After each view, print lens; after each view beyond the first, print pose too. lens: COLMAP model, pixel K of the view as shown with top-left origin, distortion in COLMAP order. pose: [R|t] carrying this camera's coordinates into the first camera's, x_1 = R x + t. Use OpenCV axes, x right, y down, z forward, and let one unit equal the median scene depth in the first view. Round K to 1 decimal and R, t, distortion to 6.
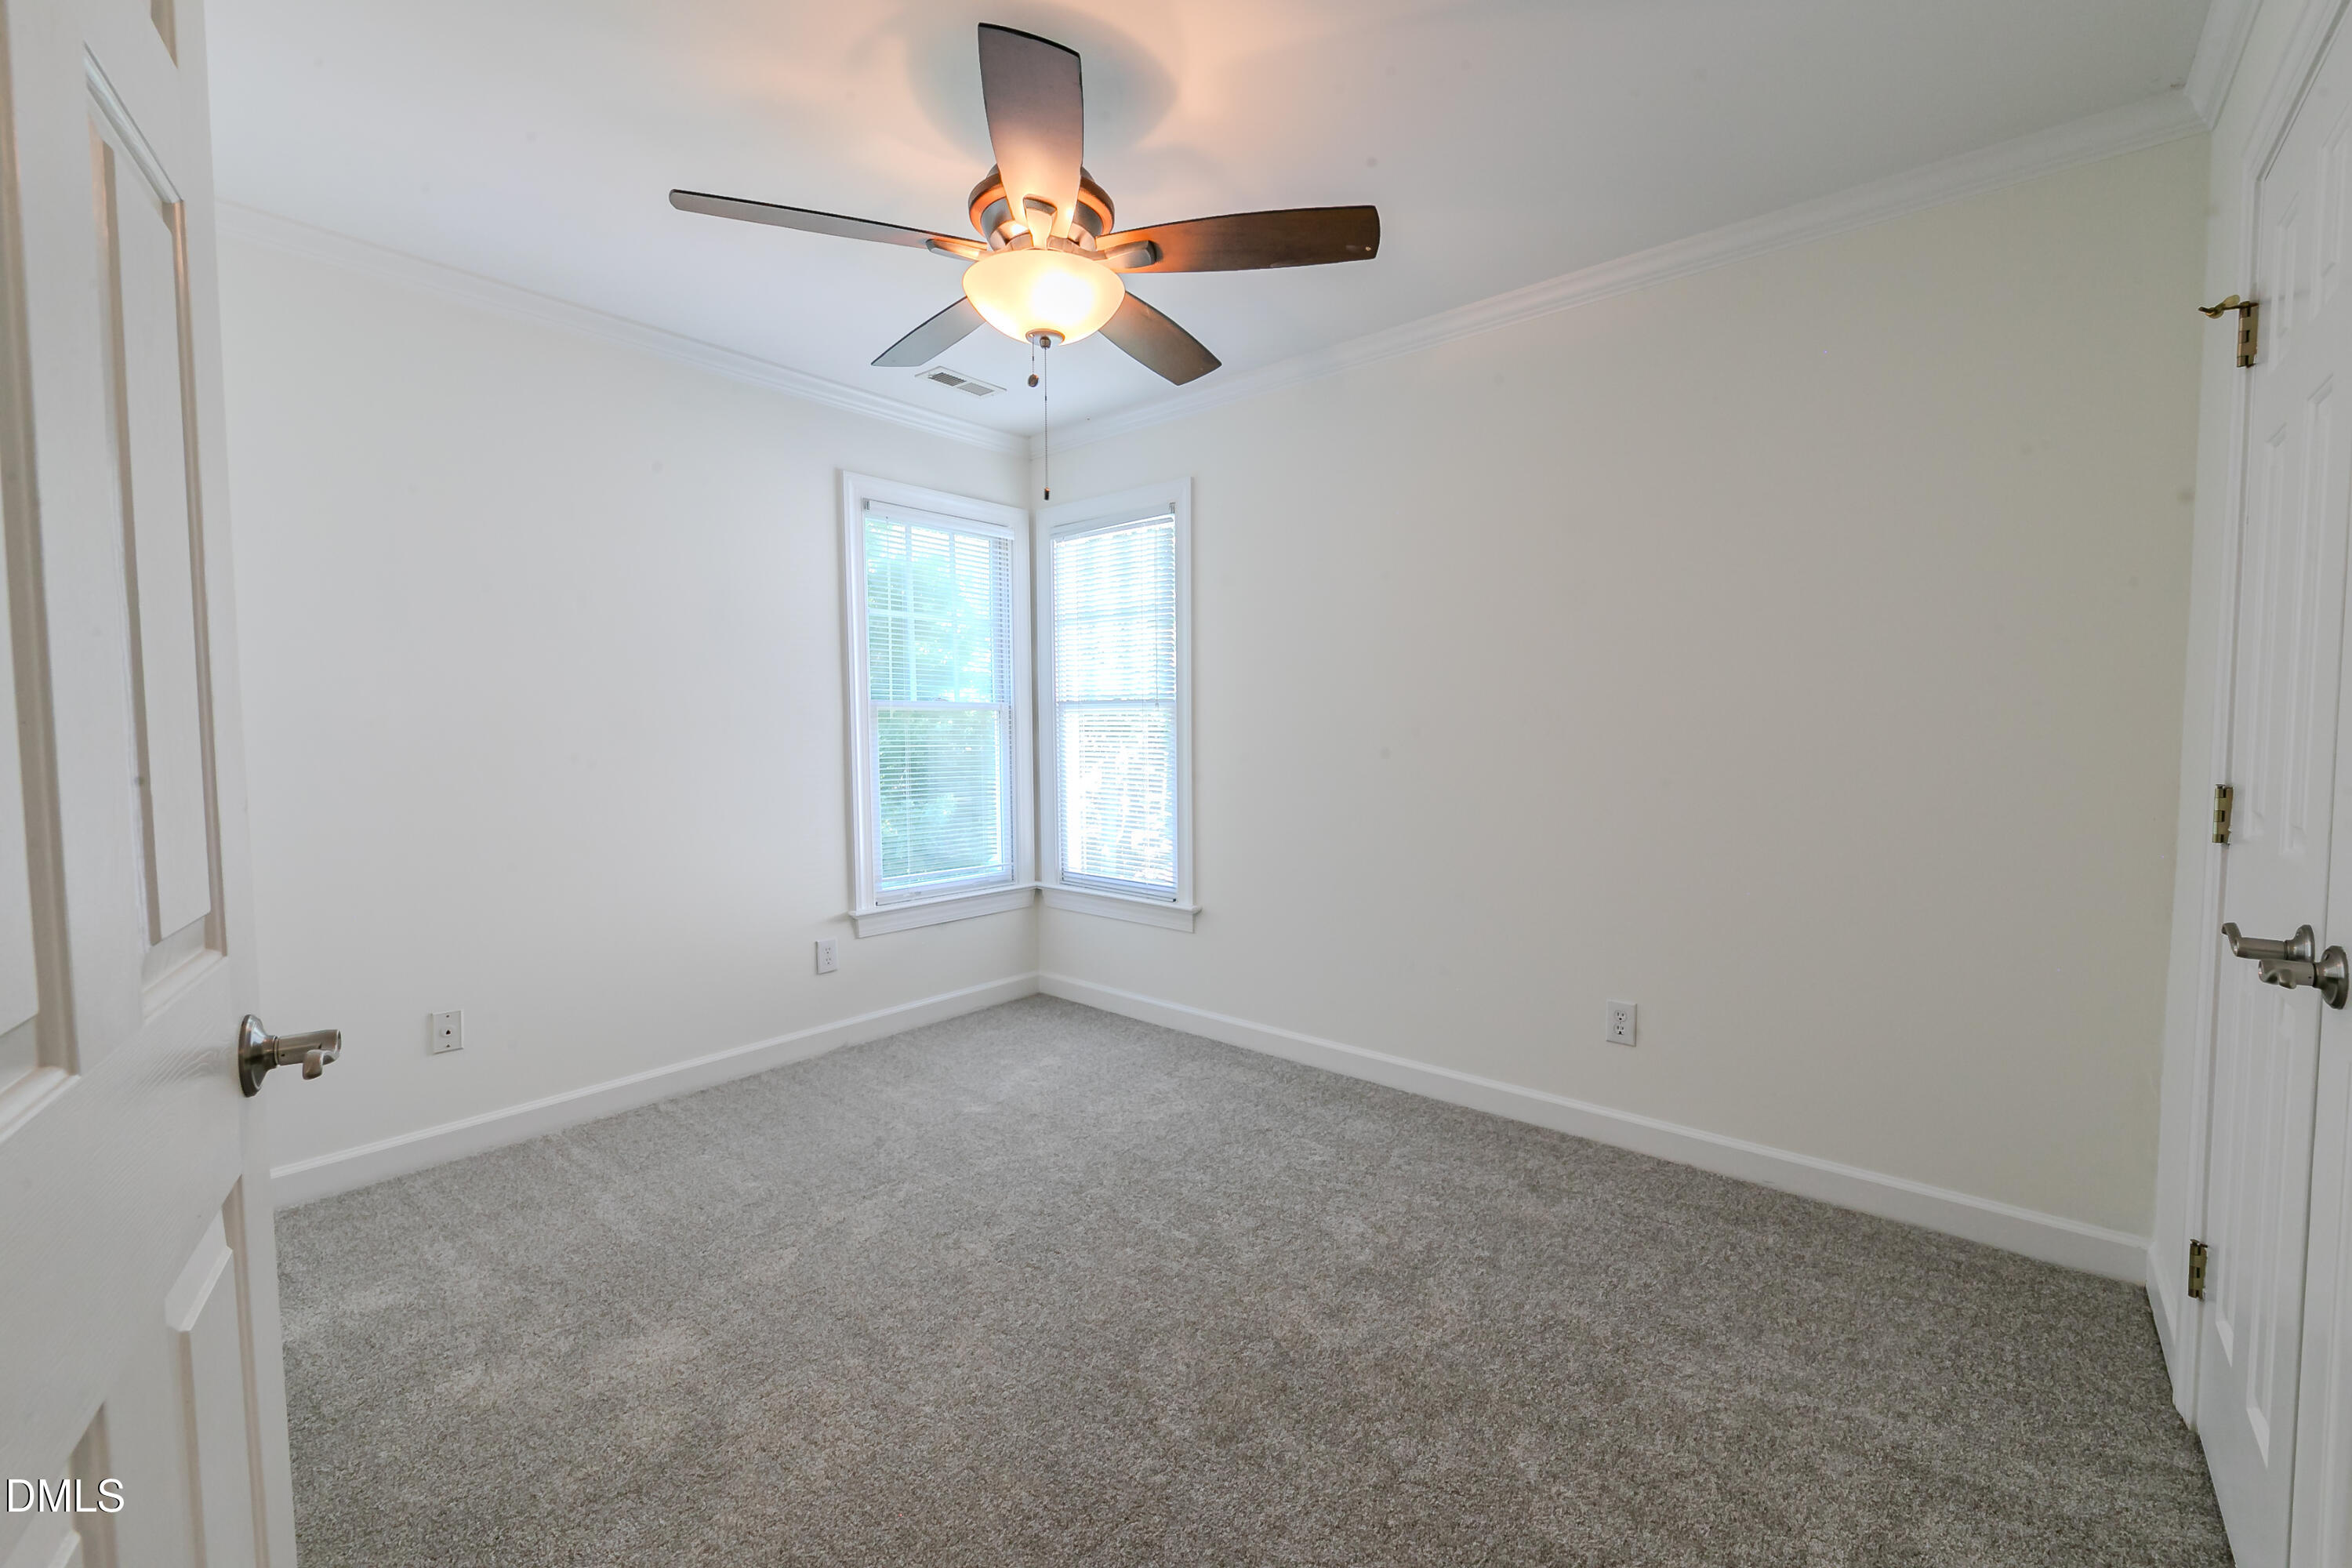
lens RADIAL K [[948.5, 0, 1184.1], [0, 948.5, 782.1], [0, 0, 1]] dist [0.005356, -0.002728]
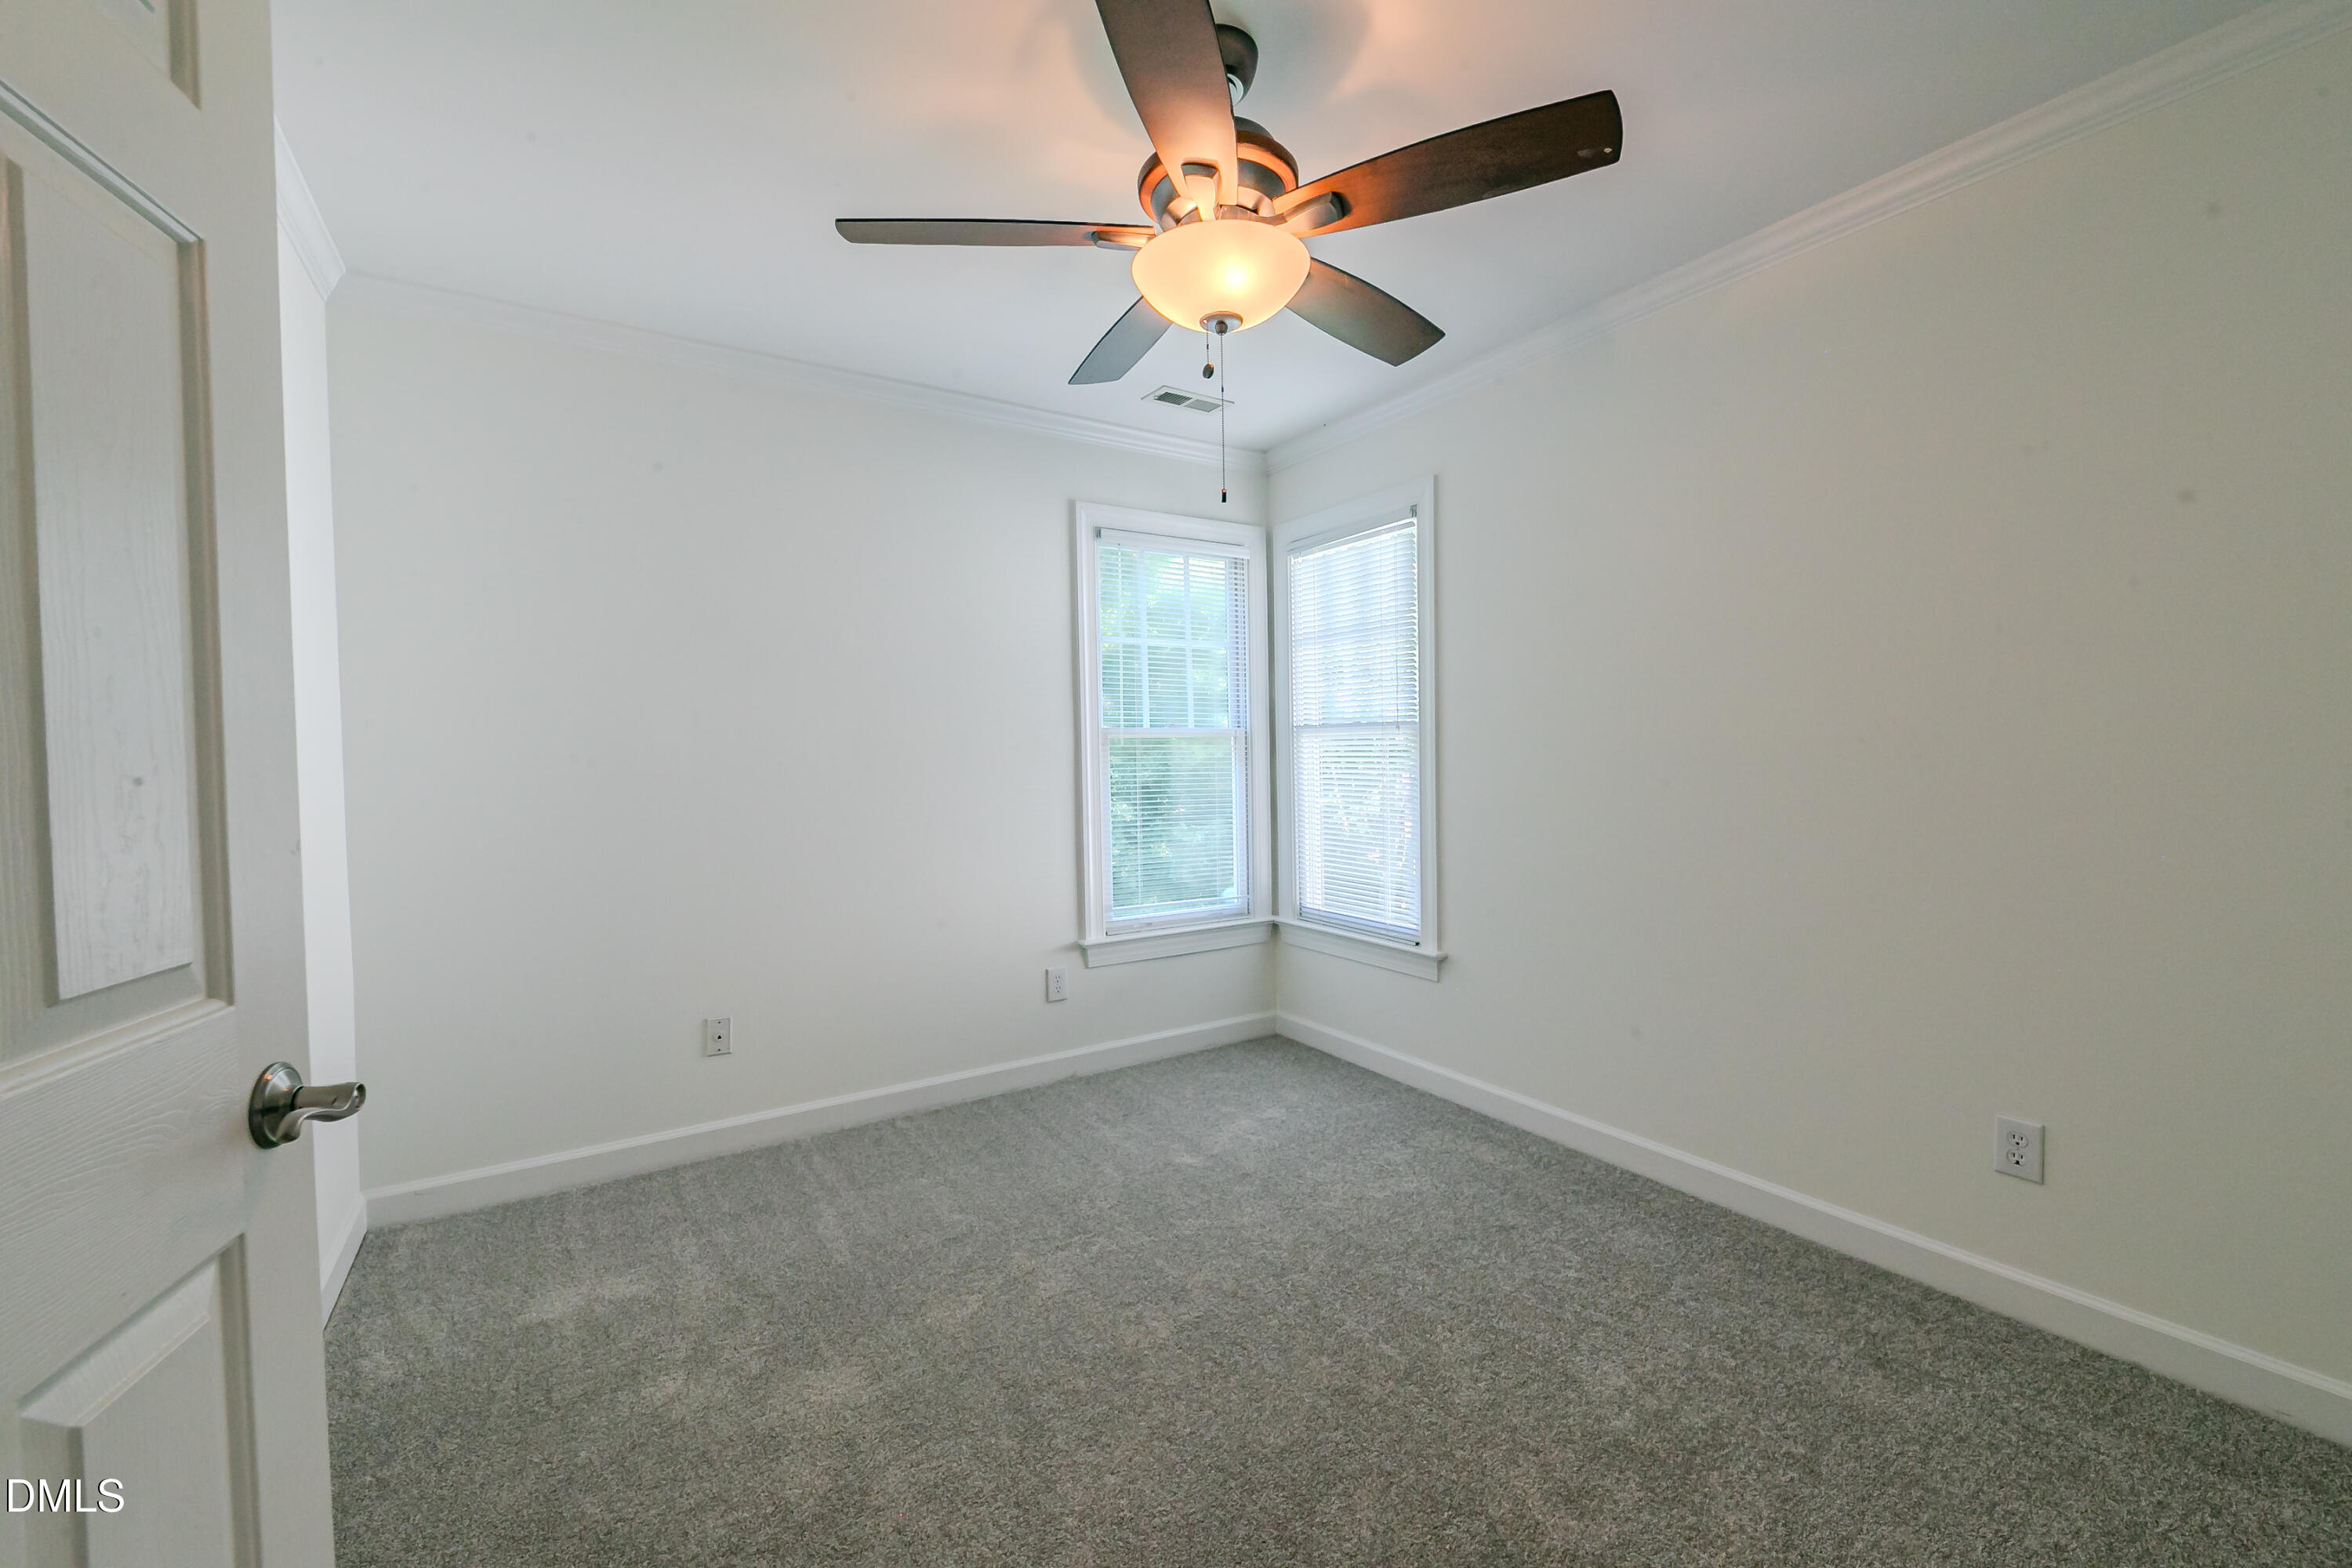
lens RADIAL K [[948.5, 0, 1184.1], [0, 948.5, 782.1], [0, 0, 1]] dist [0.005356, -0.002728]
pose [[0.956146, -0.001014, -0.292889, 0.064345], [-0.006492, 0.999675, -0.024654, -0.008173], [0.292818, 0.025474, 0.955829, 0.110372]]
